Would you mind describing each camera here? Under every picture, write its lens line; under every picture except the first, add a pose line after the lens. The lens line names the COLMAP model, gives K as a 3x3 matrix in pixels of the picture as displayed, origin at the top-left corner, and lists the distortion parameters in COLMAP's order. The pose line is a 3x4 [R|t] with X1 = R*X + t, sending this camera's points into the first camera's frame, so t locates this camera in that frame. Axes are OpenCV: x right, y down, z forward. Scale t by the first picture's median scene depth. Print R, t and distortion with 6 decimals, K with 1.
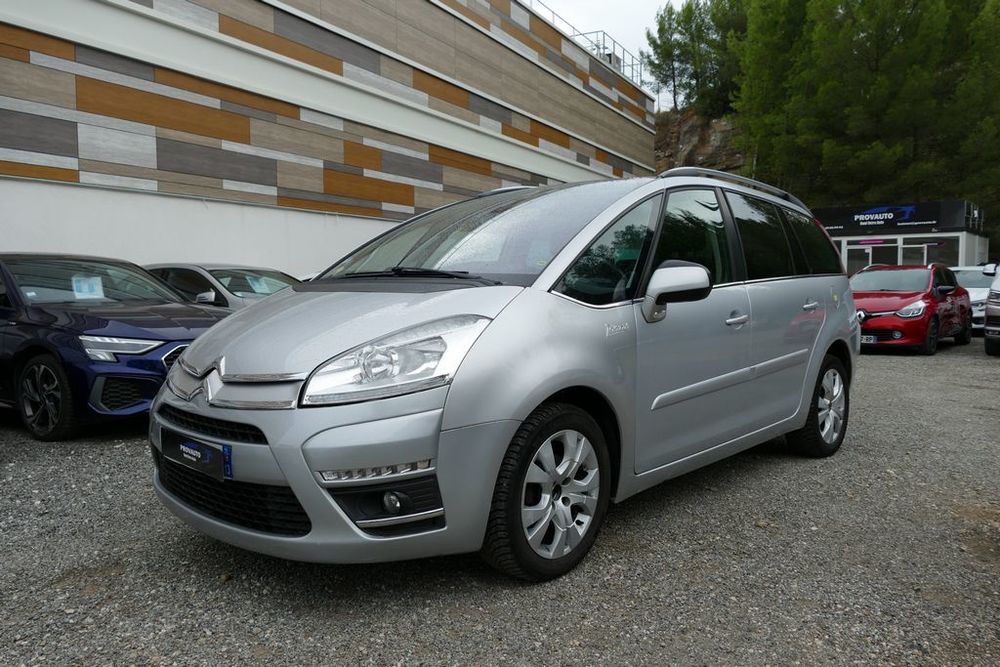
lens RADIAL K [[763.3, 0, 495.3], [0, 763.3, 333.2], [0, 0, 1]] dist [-0.009594, -0.008195]
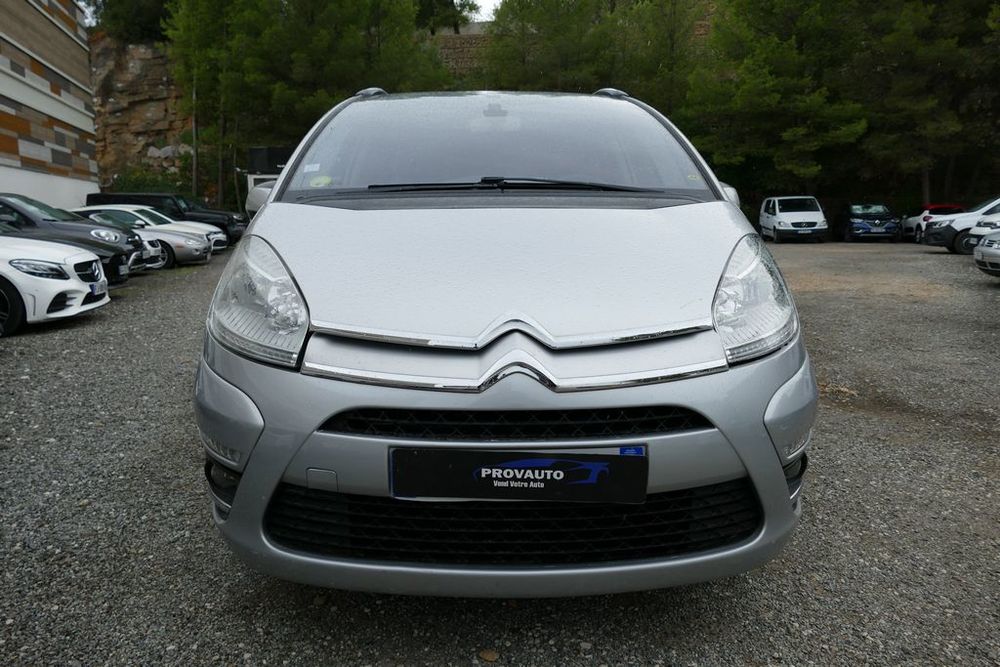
lens RADIAL K [[710.6, 0, 500.0], [0, 710.6, 333.5], [0, 0, 1]] dist [-0.011712, -0.000342]
pose [[0.706314, -0.114838, 0.698521, -0.072869], [0.048895, 0.992312, 0.113697, -0.001752], [-0.706208, -0.046152, 0.706499, 0.057127]]
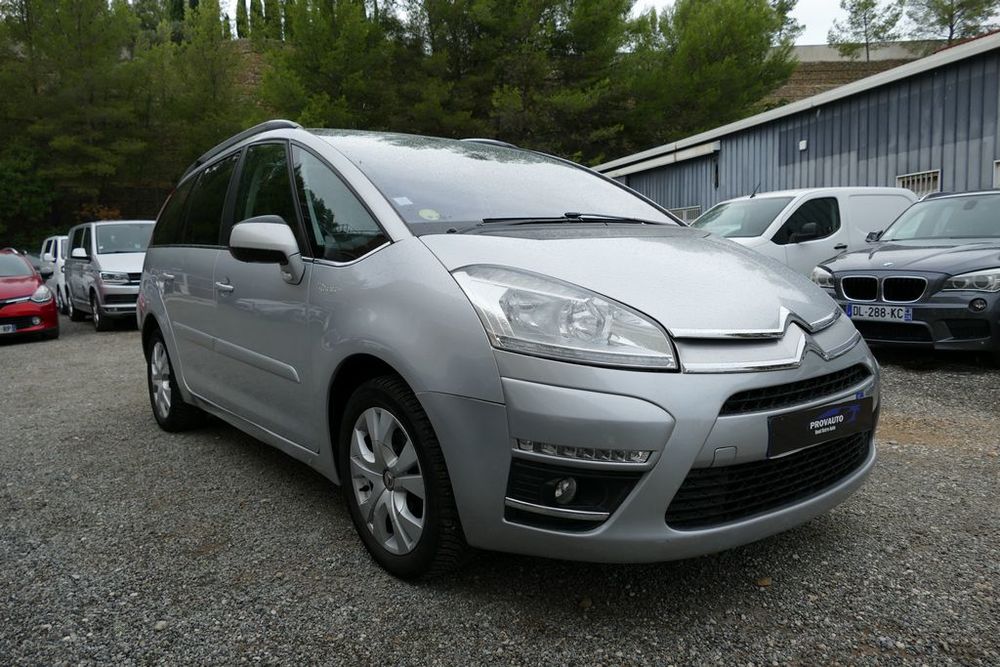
lens RADIAL K [[710.6, 0, 500.0], [0, 710.6, 333.5], [0, 0, 1]] dist [-0.011712, -0.000342]
pose [[0.147912, -0.110676, 0.982788, -0.110537], [0.097653, 0.990497, 0.096847, -0.004536], [-0.984168, 0.081647, 0.157314, 0.112317]]
